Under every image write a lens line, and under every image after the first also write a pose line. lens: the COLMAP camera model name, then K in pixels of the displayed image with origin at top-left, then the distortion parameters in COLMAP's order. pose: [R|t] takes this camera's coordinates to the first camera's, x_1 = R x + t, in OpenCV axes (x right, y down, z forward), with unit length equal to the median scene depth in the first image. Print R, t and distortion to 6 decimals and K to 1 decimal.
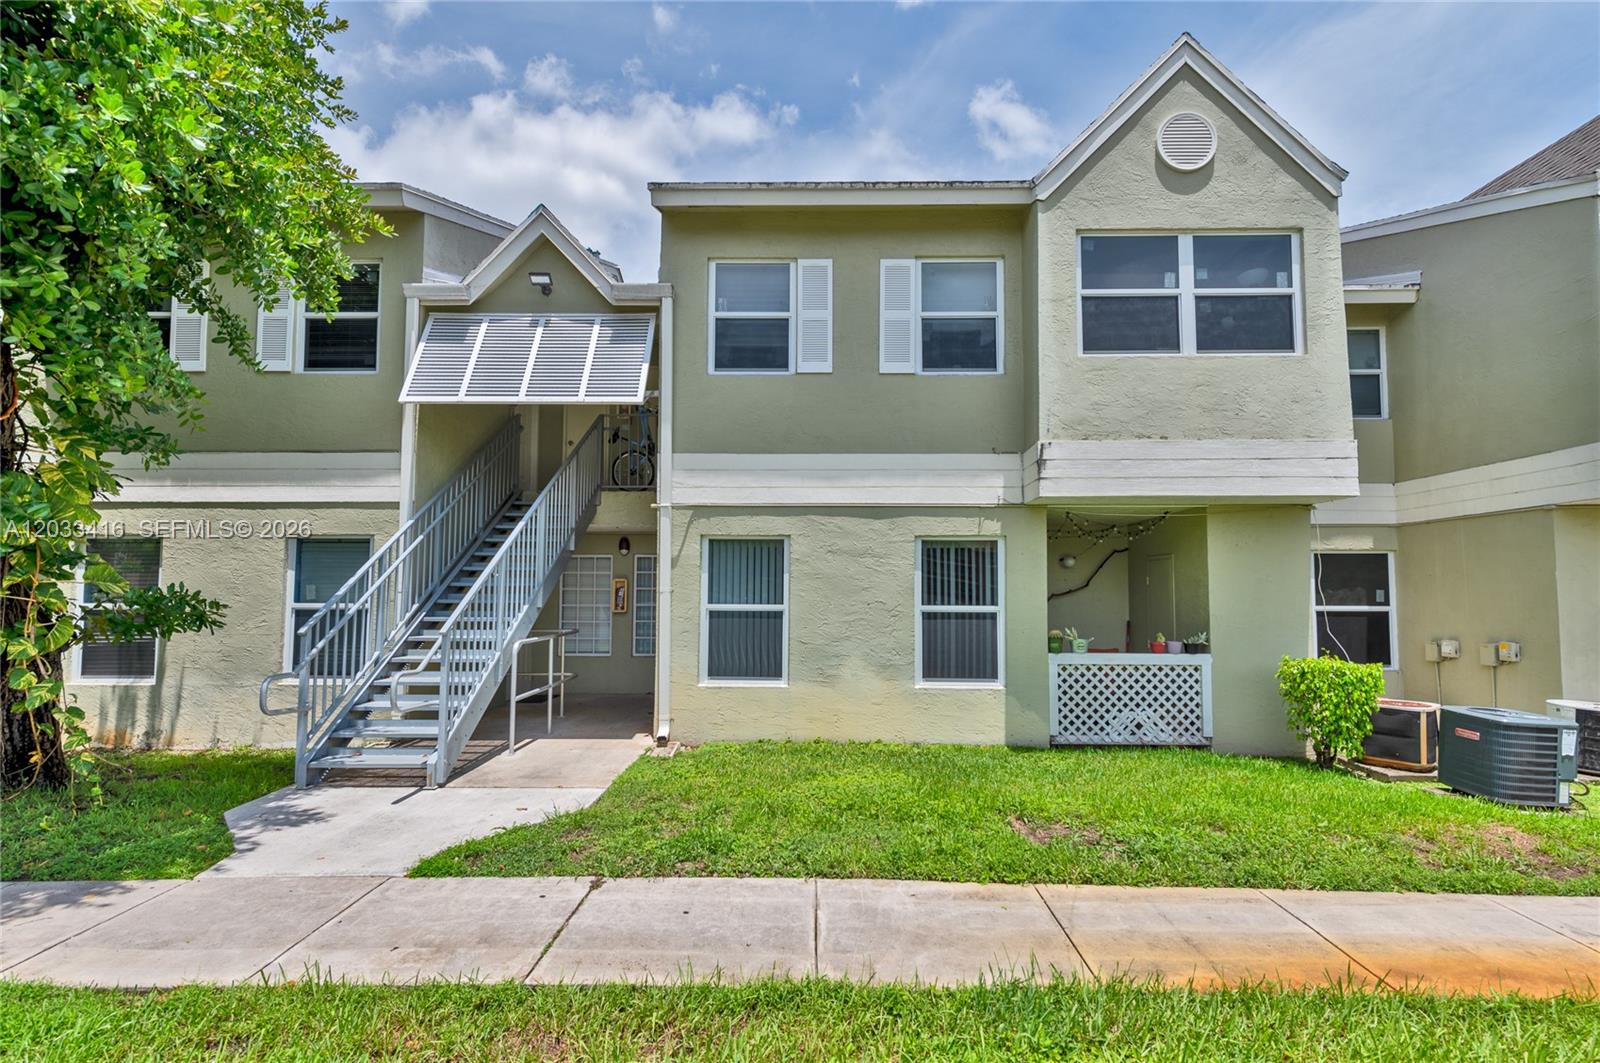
lens RADIAL K [[760.8, 0, 804.1], [0, 760.8, 557.2], [0, 0, 1]] dist [0.010538, -0.001102]
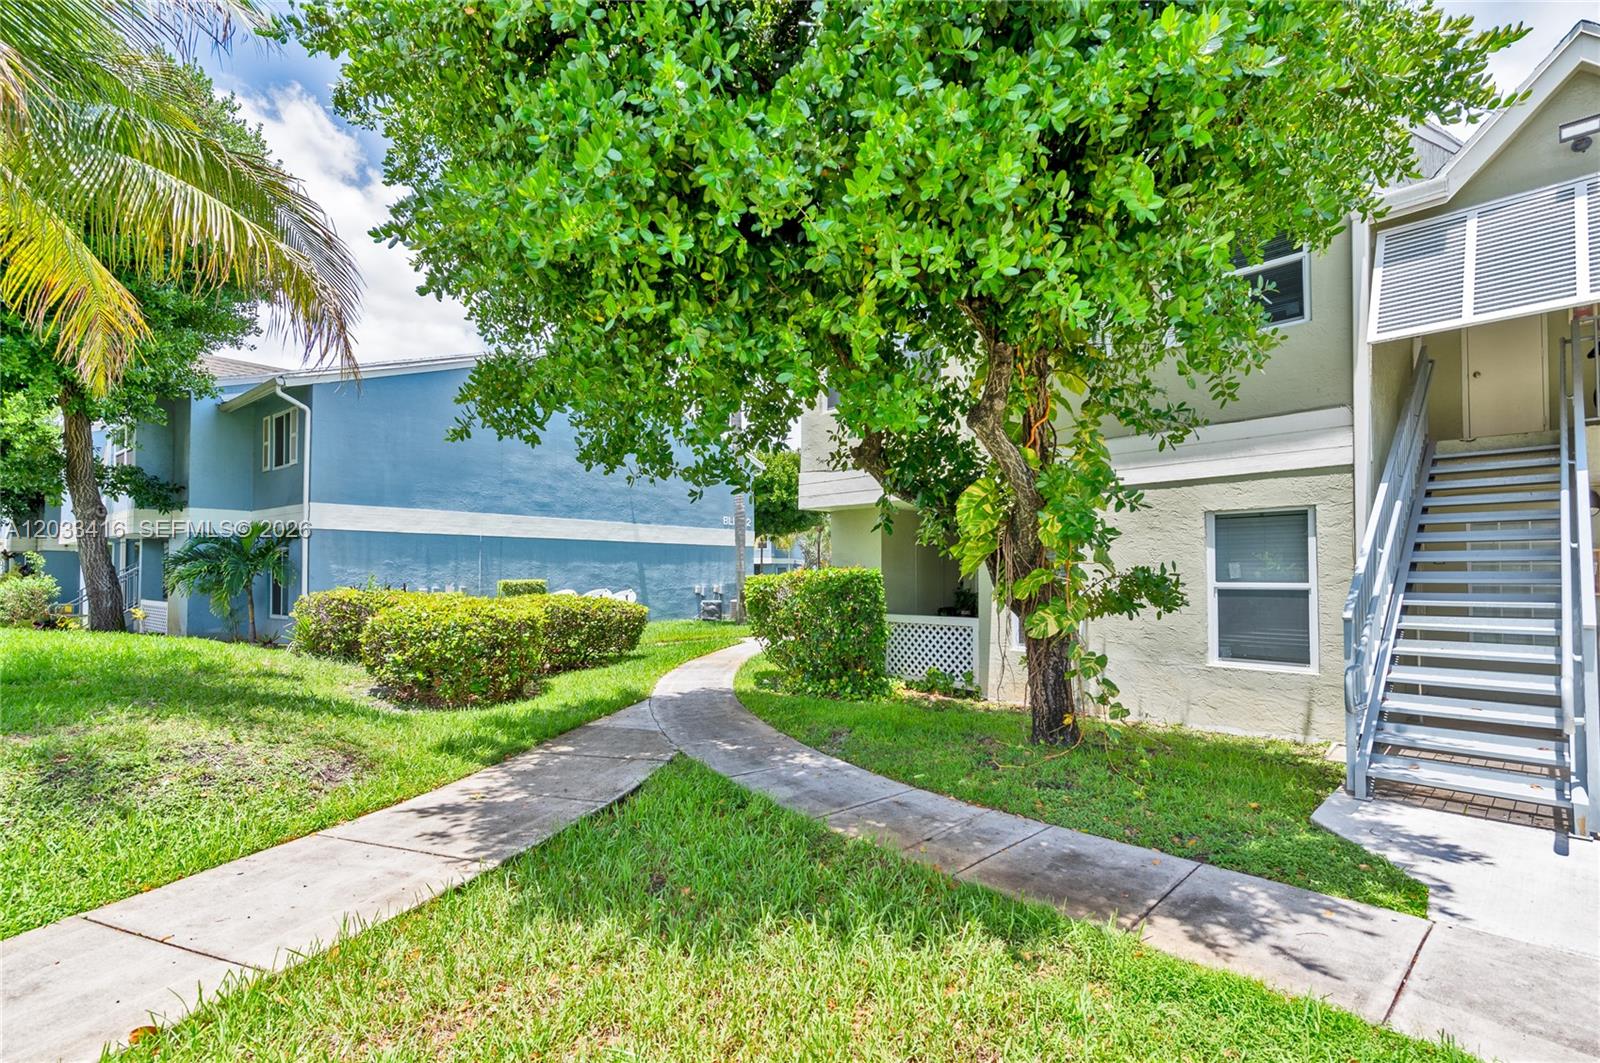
lens RADIAL K [[728.5, 0, 803.9], [0, 728.5, 554.6], [0, 0, 1]] dist [0.000625, 0.000486]
pose [[0.694540, -0.024738, -0.719028, -0.399105], [0.043232, 0.999038, 0.007388, -0.004272], [0.718154, -0.036216, 0.694942, -0.008067]]
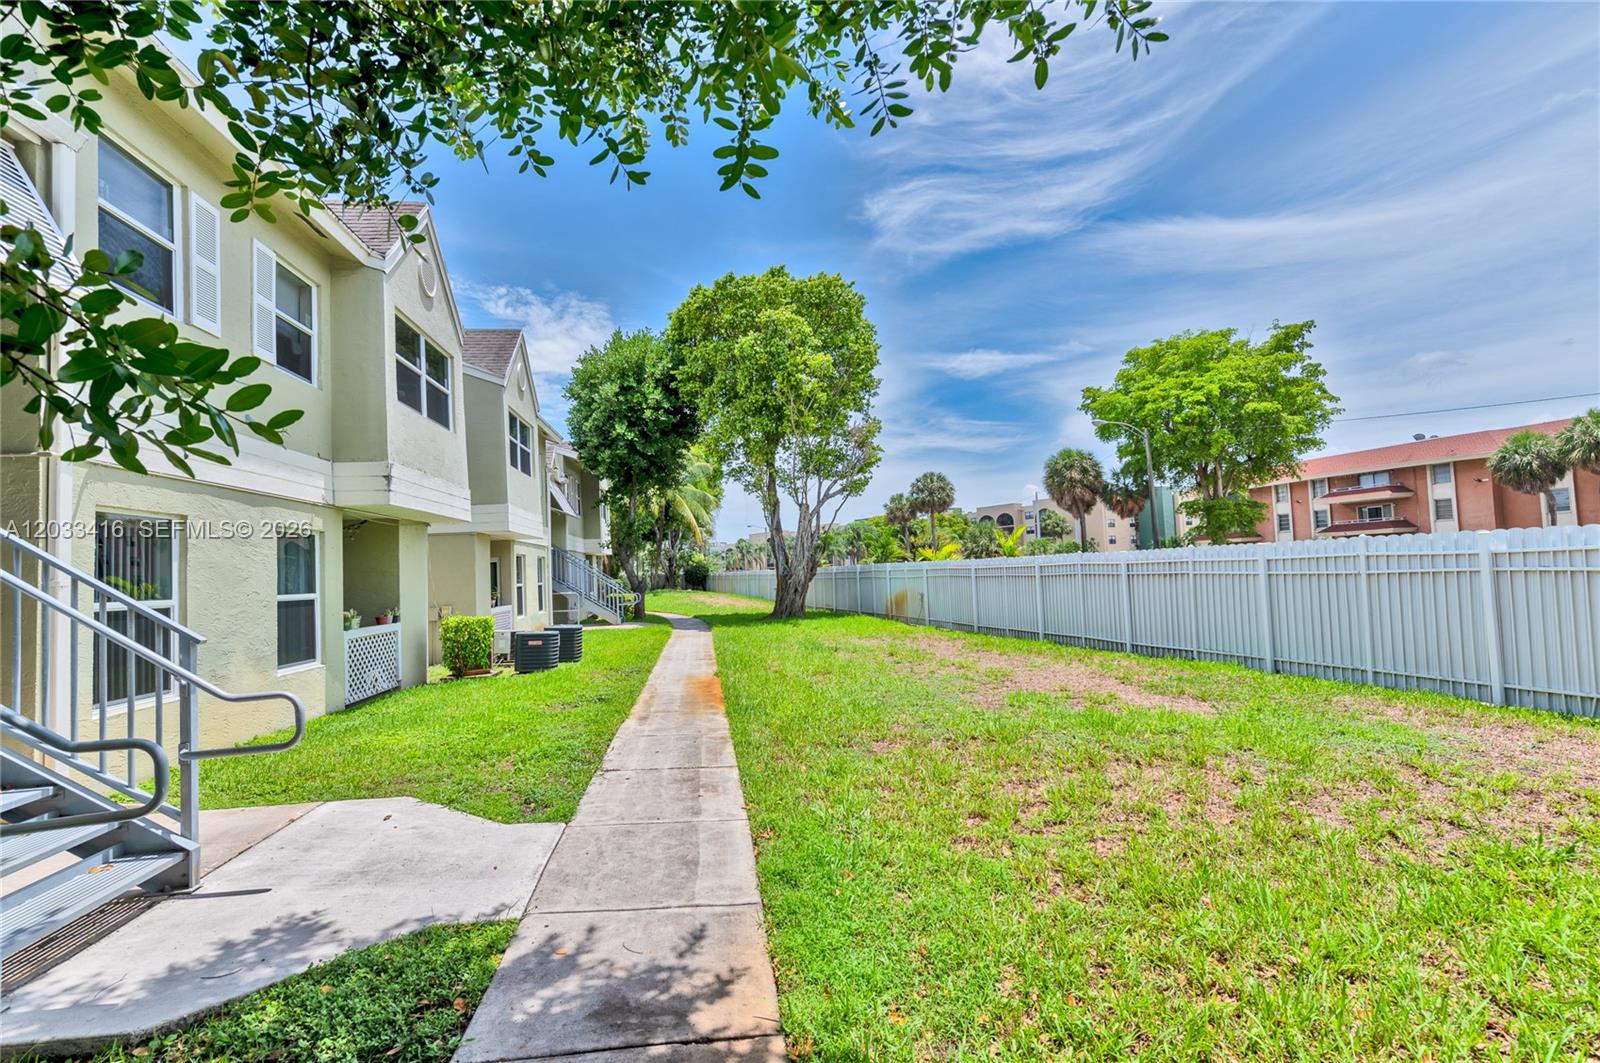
lens RADIAL K [[721.8, 0, 779.0], [0, 721.8, 548.0], [0, 0, 1]] dist [0.000327, 0.000044]
pose [[-0.130376, 0.034753, 0.990855, -0.927282], [-0.009476, 0.999296, -0.036296, 0.030557], [-0.991419, -0.014122, -0.129955, 0.480519]]
